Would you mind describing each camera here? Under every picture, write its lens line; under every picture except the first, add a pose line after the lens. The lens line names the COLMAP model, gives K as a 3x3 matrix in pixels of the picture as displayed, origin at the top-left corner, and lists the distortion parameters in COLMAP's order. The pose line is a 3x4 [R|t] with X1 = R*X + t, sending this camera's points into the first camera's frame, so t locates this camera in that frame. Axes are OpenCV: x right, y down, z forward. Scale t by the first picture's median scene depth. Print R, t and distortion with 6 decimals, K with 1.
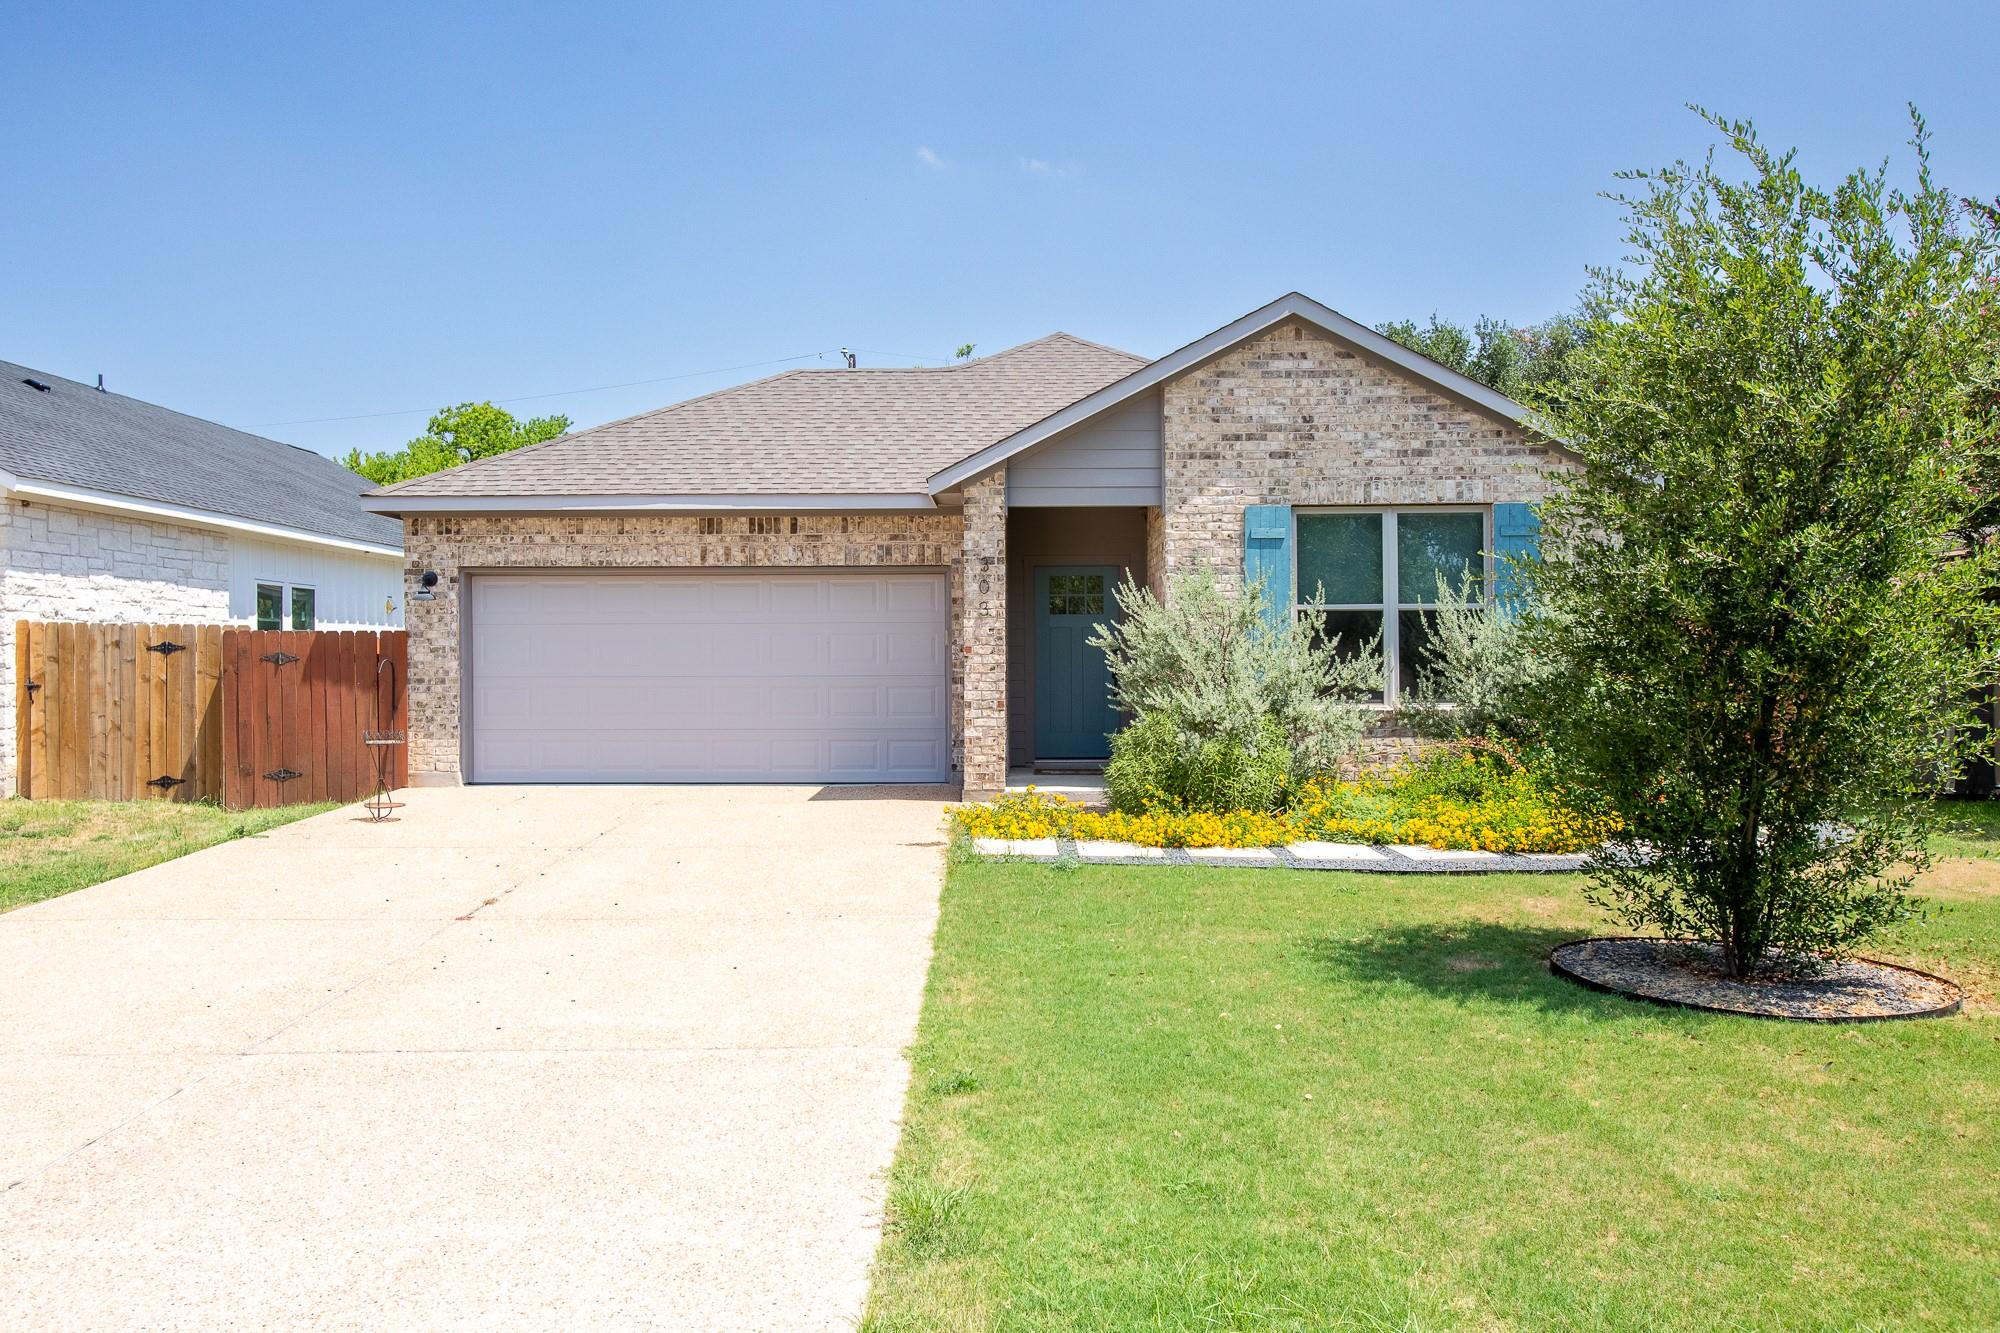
lens RADIAL K [[1679.4, 0, 1000.0], [0, 1679.4, 666.5], [0, 0, 1]] dist [0.000187, 0.000040]
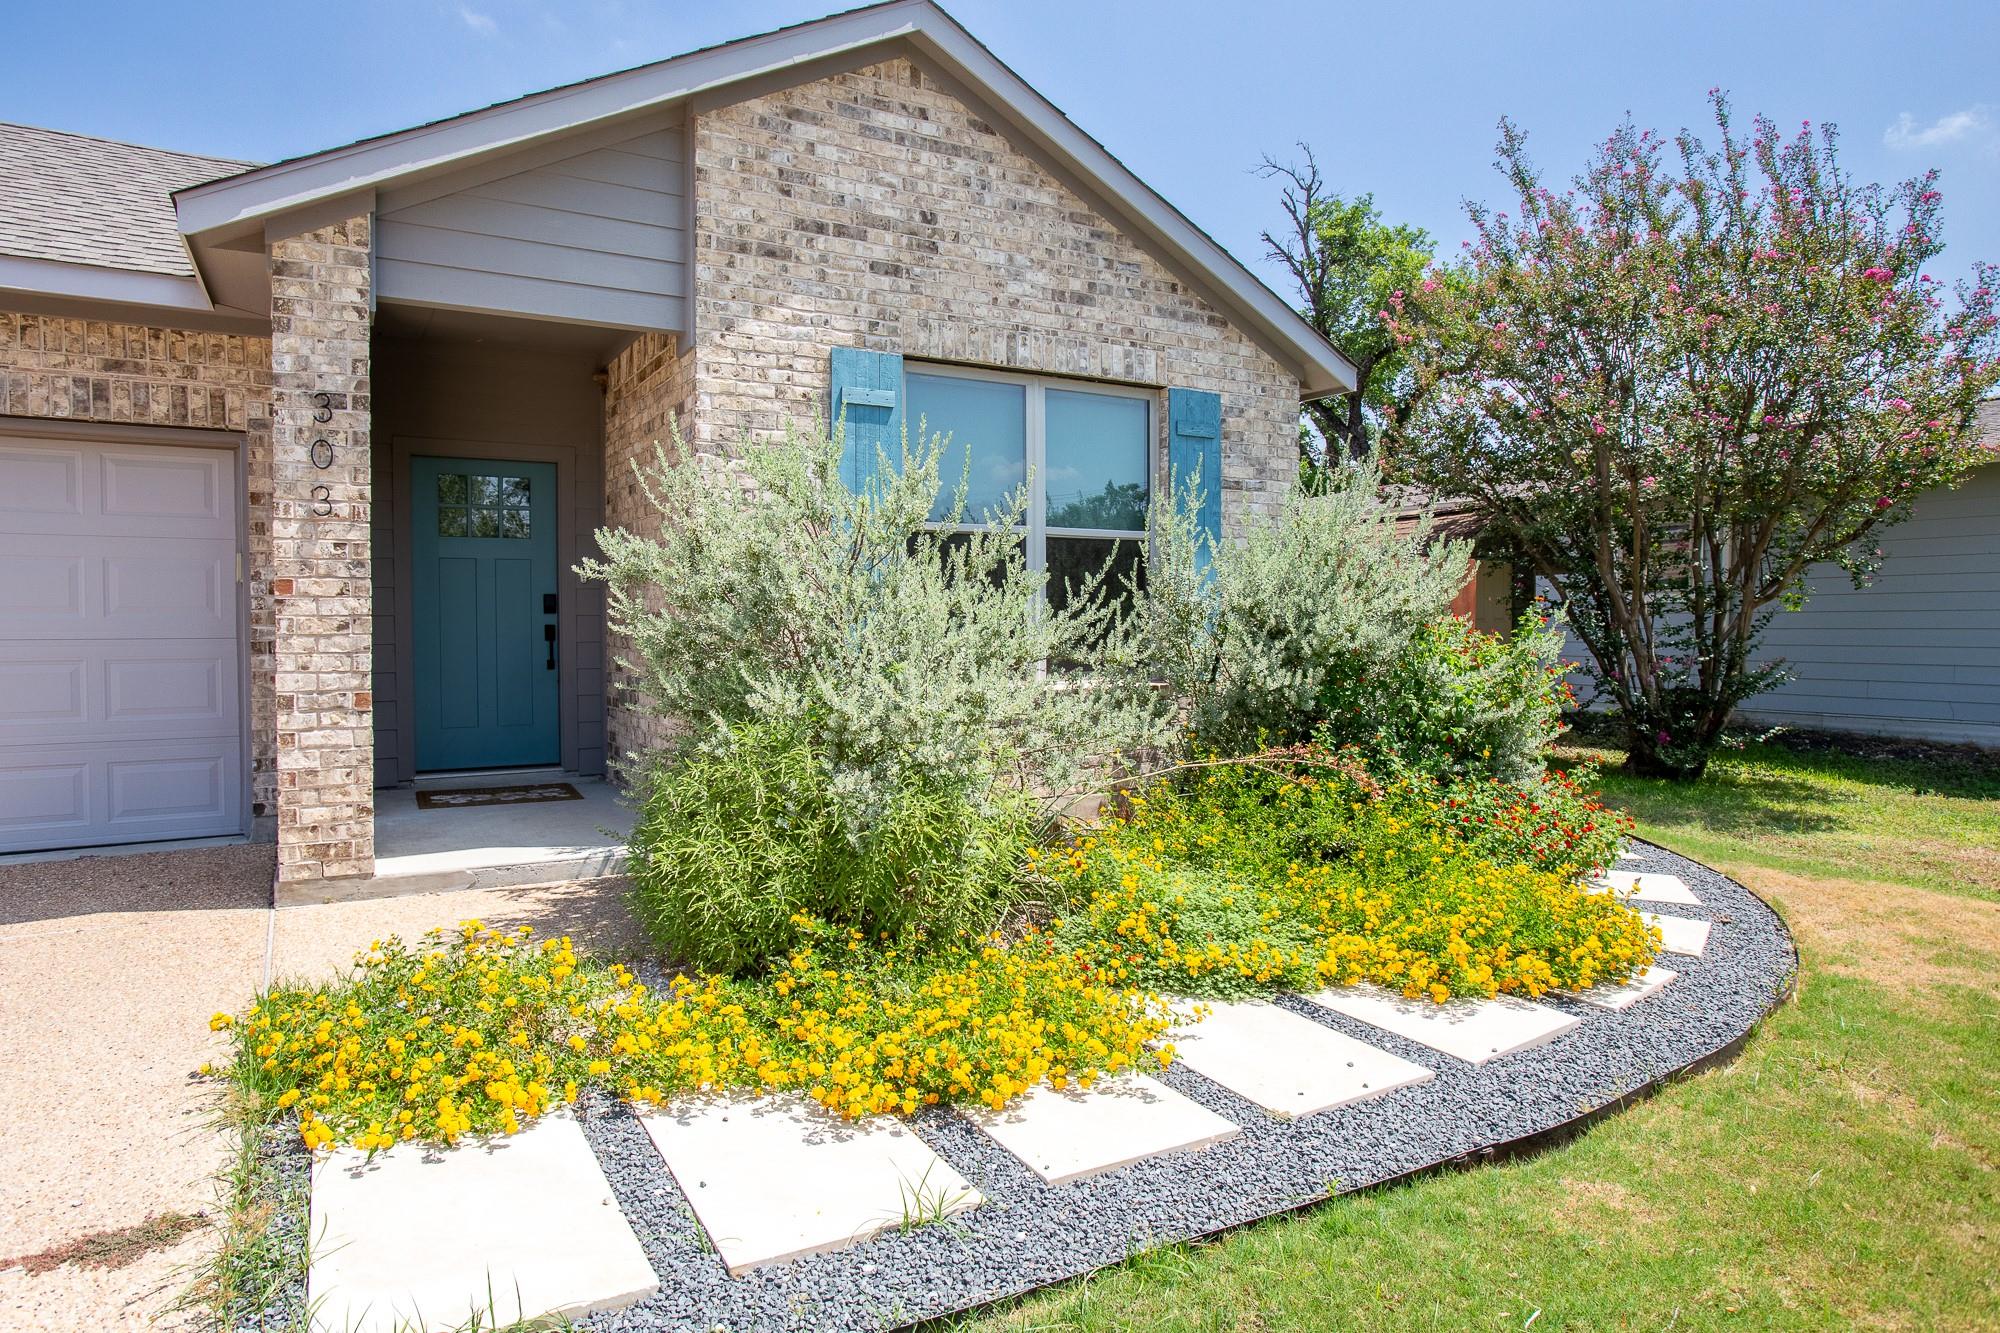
lens RADIAL K [[1144.7, 0, 1000.1], [0, 1144.7, 648.2], [0, 0, 1]] dist [-0.073498, 0.040803]
pose [[0.854037, -0.010861, 0.520098, -0.010724], [-0.002362, 0.999691, 0.024754, -0.000850], [-0.520206, -0.022370, 0.853748, 0.629831]]
